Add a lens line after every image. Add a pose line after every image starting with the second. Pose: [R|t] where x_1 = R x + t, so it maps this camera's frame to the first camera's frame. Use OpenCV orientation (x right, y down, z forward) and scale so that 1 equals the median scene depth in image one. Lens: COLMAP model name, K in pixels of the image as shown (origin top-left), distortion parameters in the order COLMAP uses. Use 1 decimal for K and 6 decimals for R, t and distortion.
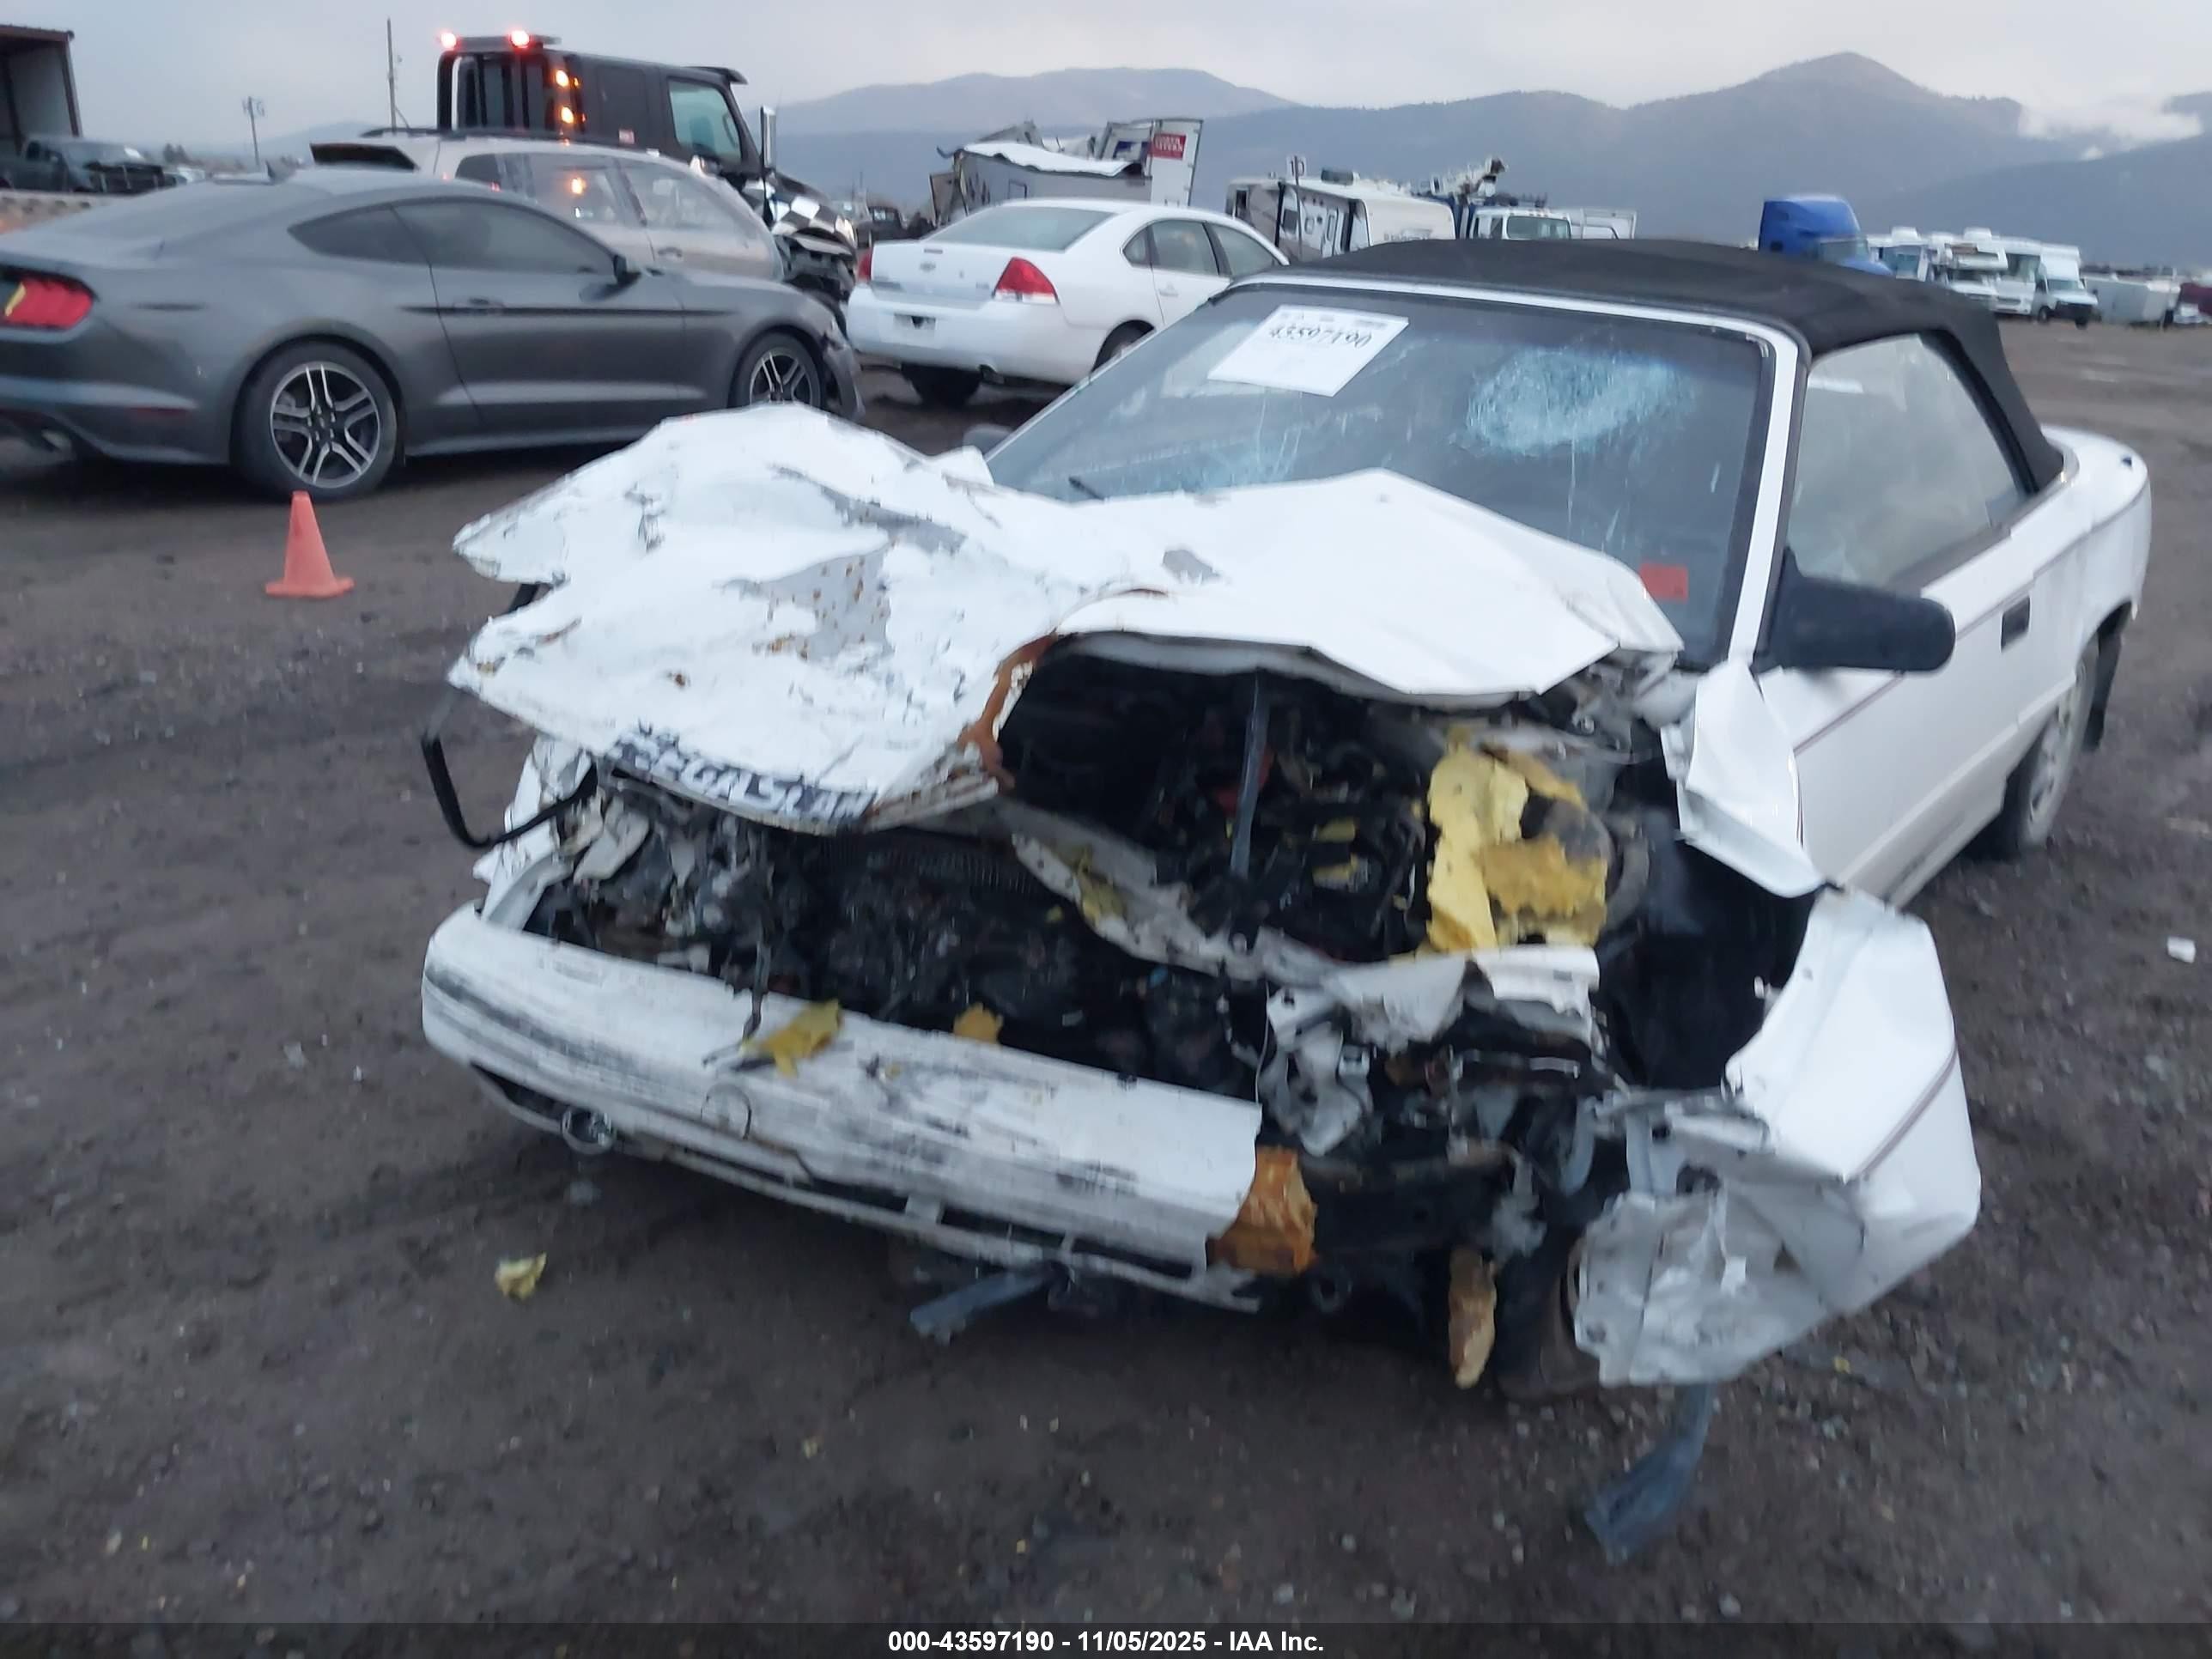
lens RADIAL K [[1764.8, 0, 1064.6], [0, 1764.8, 907.1], [0, 0, 1]] dist [0.009795, 0.013107]
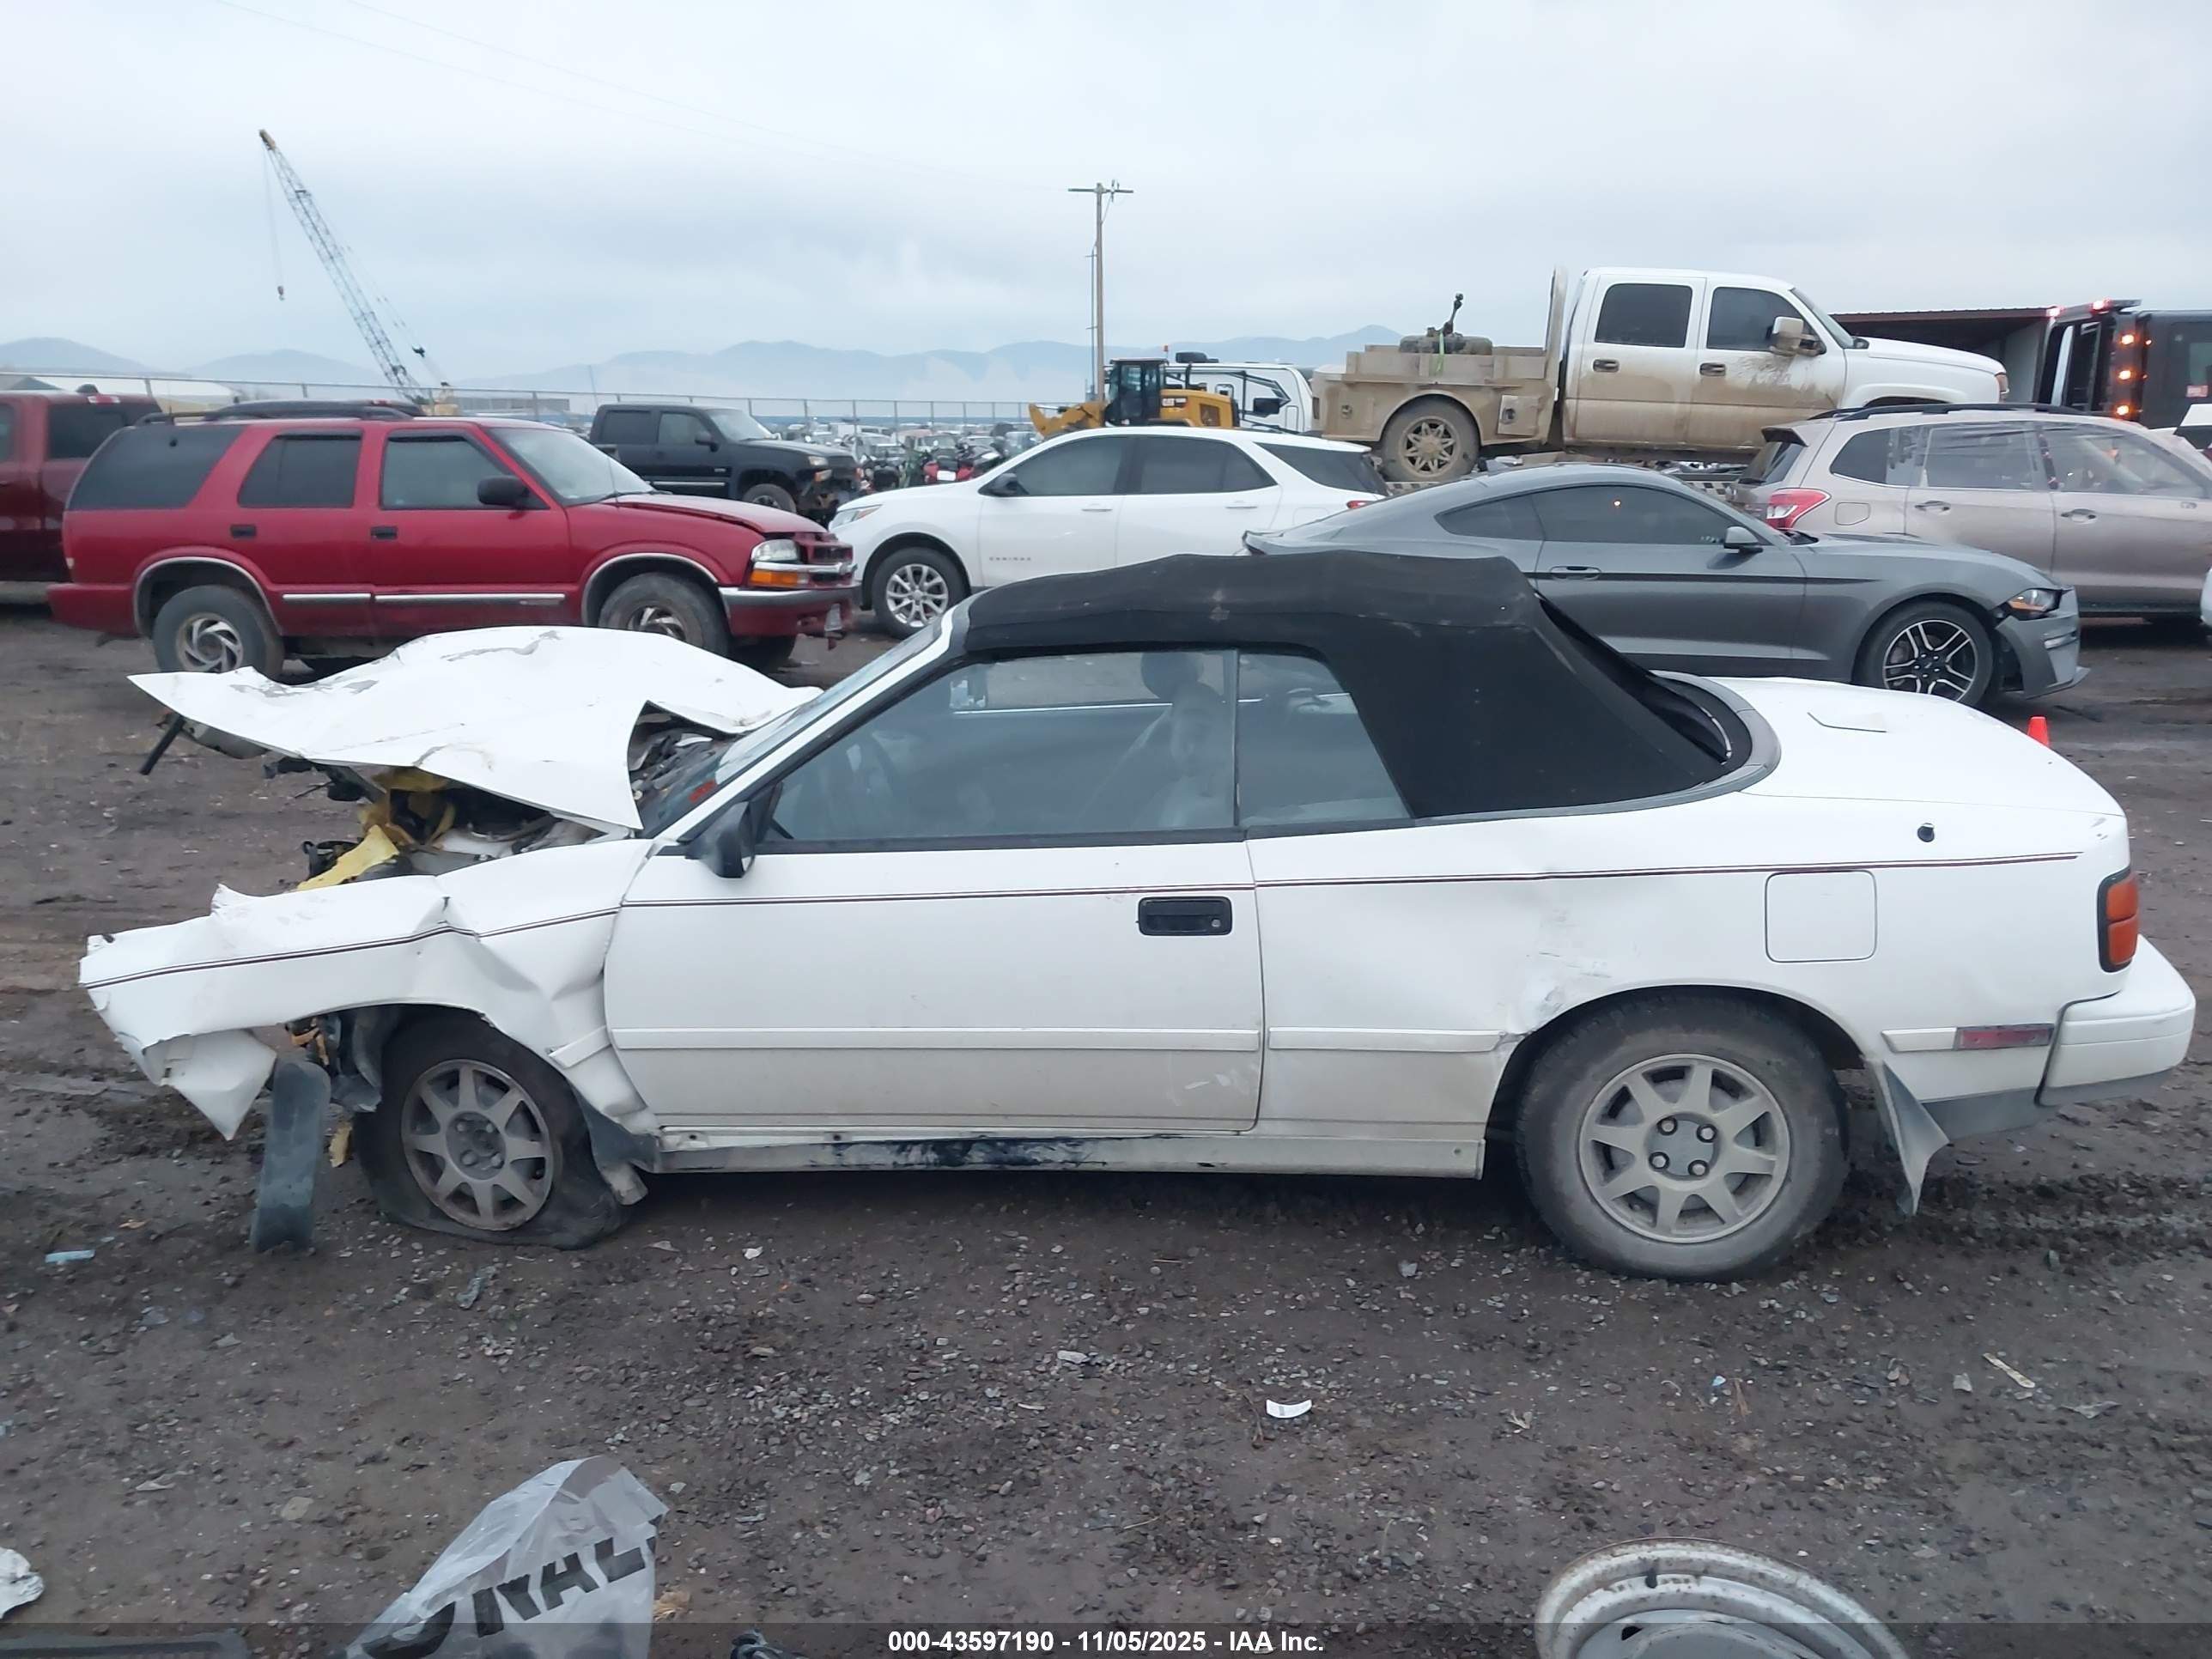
lens RADIAL K [[1734.0, 0, 1017.4], [0, 1734.0, 843.4], [0, 0, 1]] dist [0.113307, -0.238502]
pose [[0.491291, 0.155627, -0.856979, 0.270107], [-0.289905, 0.957025, 0.007598, -0.036490], [0.821333, 0.244709, 0.515295, 0.074125]]
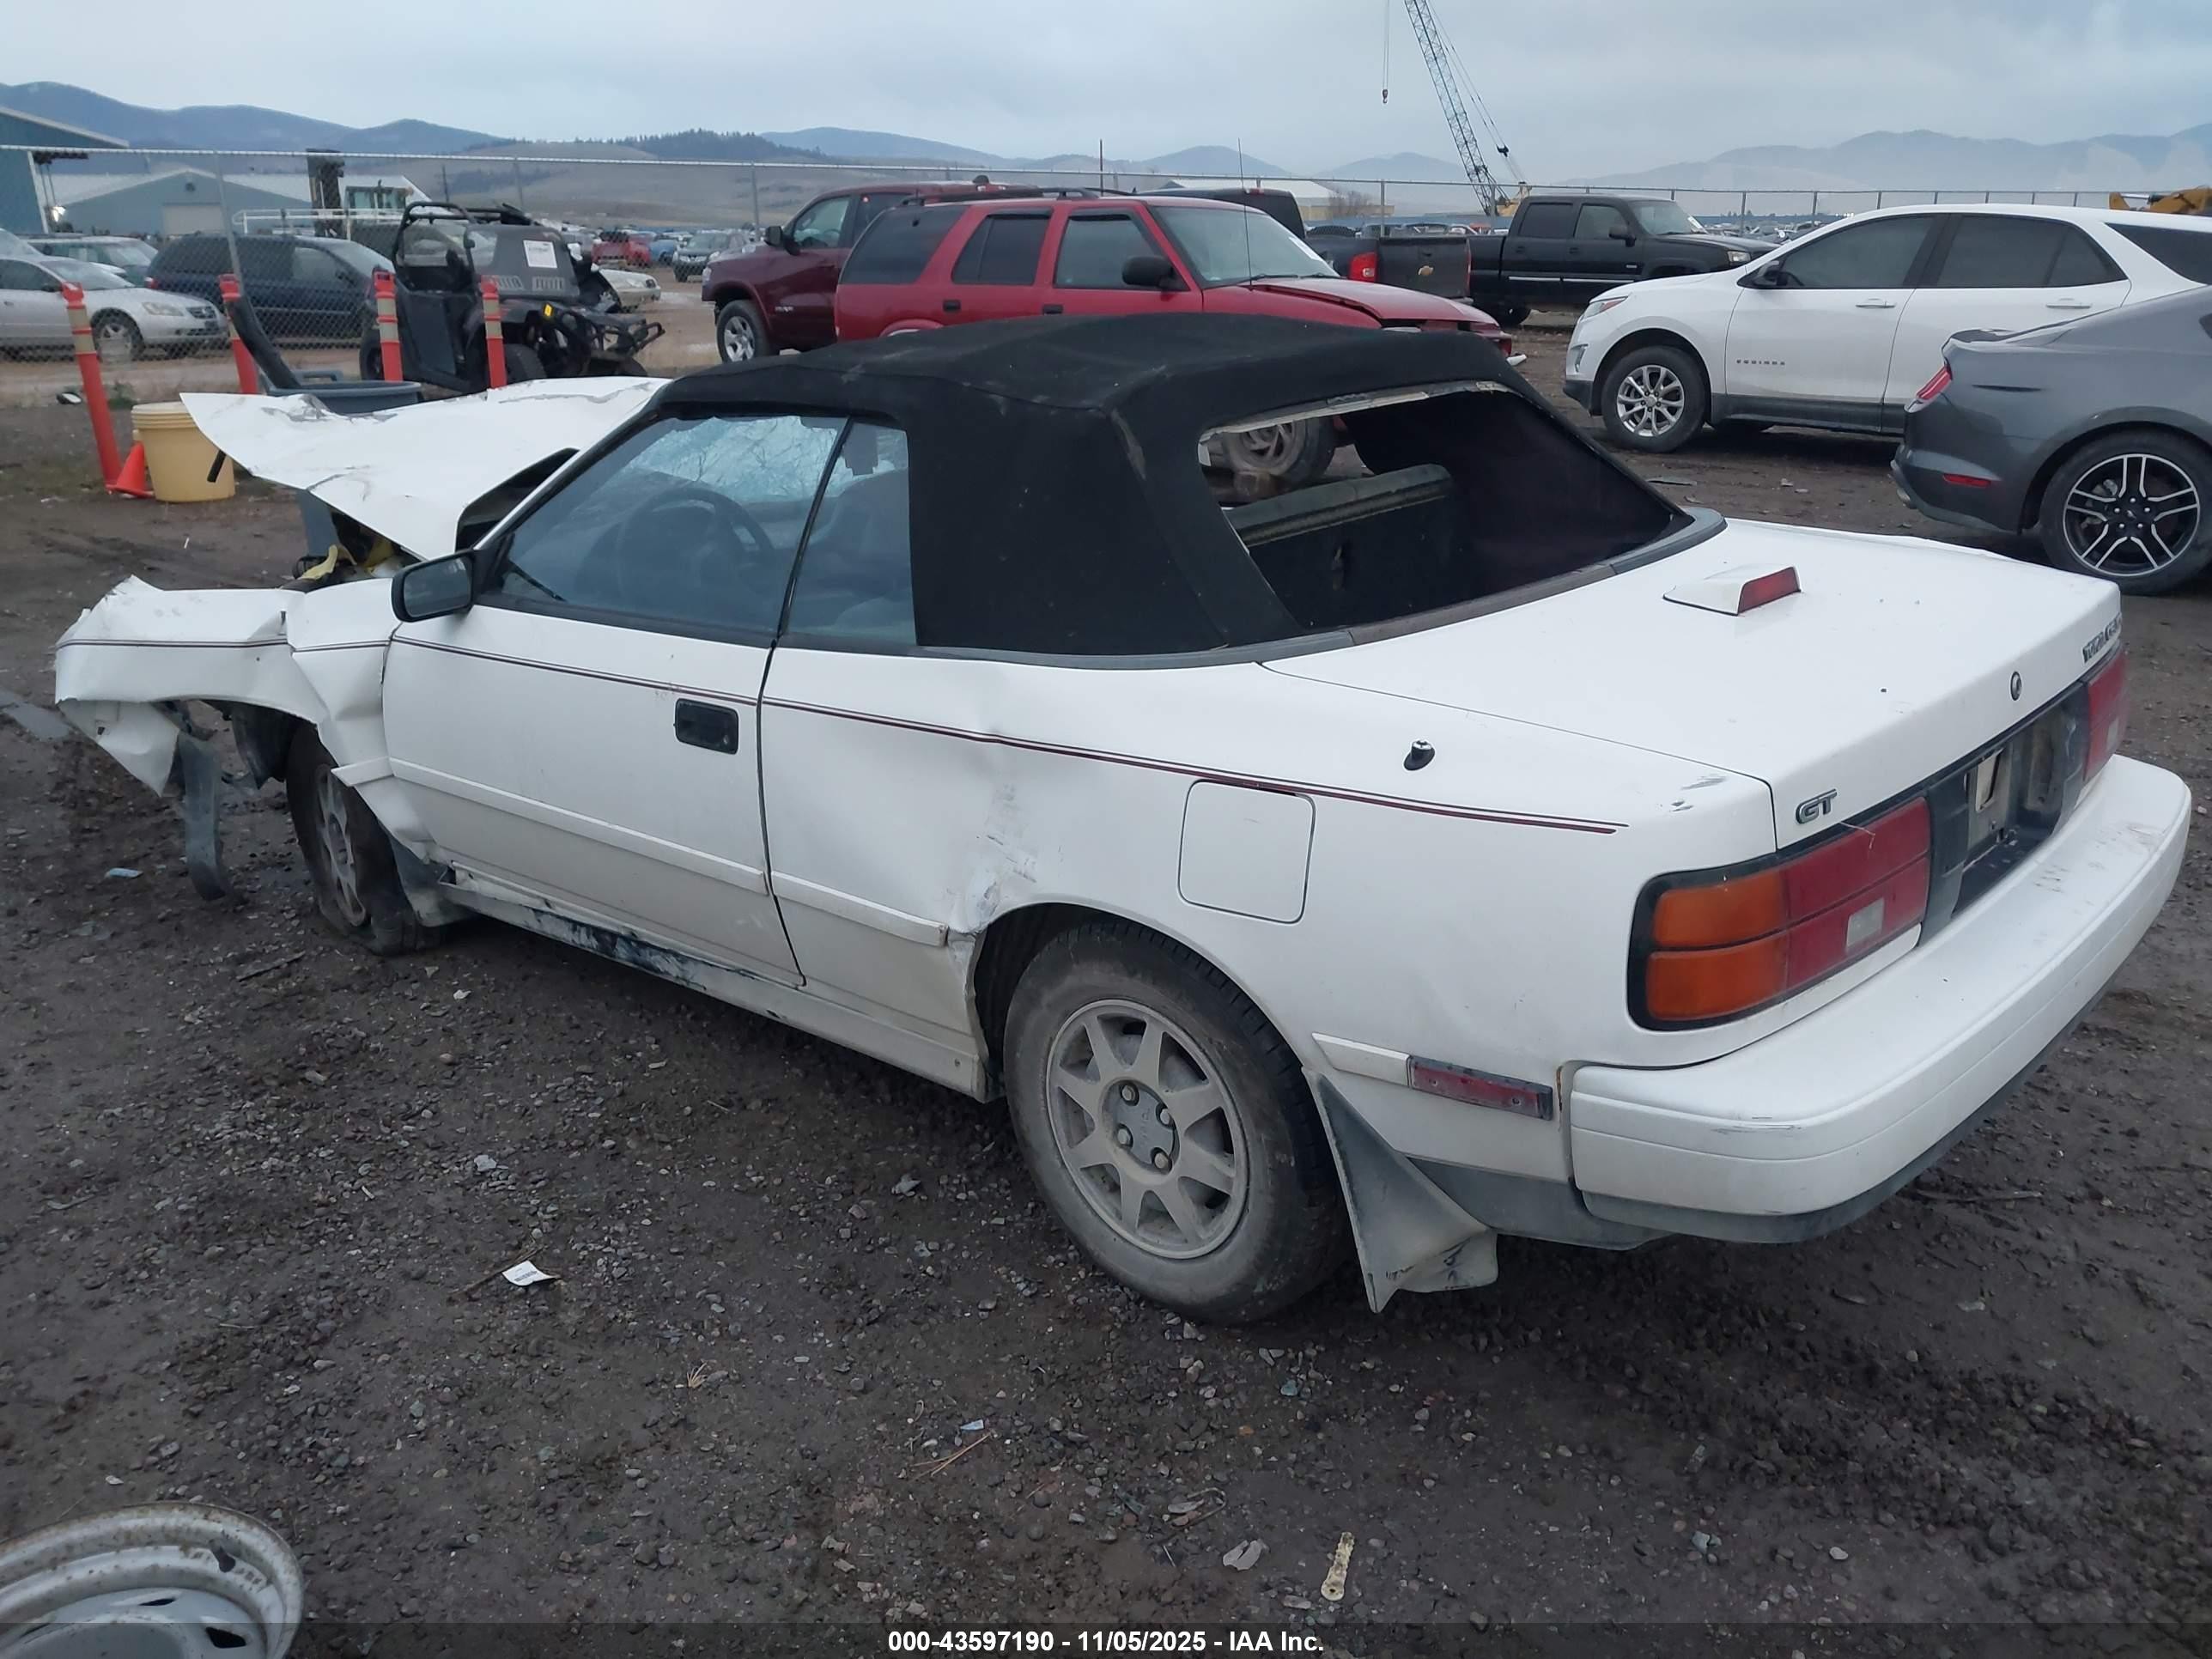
lens RADIAL K [[1709.5, 0, 1097.9], [0, 1709.5, 825.2], [0, 0, 1]] dist [0.003519, -0.003522]
pose [[-0.043148, 0.285059, -0.957538, 0.274213], [-0.361823, 0.888910, 0.280933, -0.087647], [0.931248, 0.358581, 0.064787, 0.229720]]
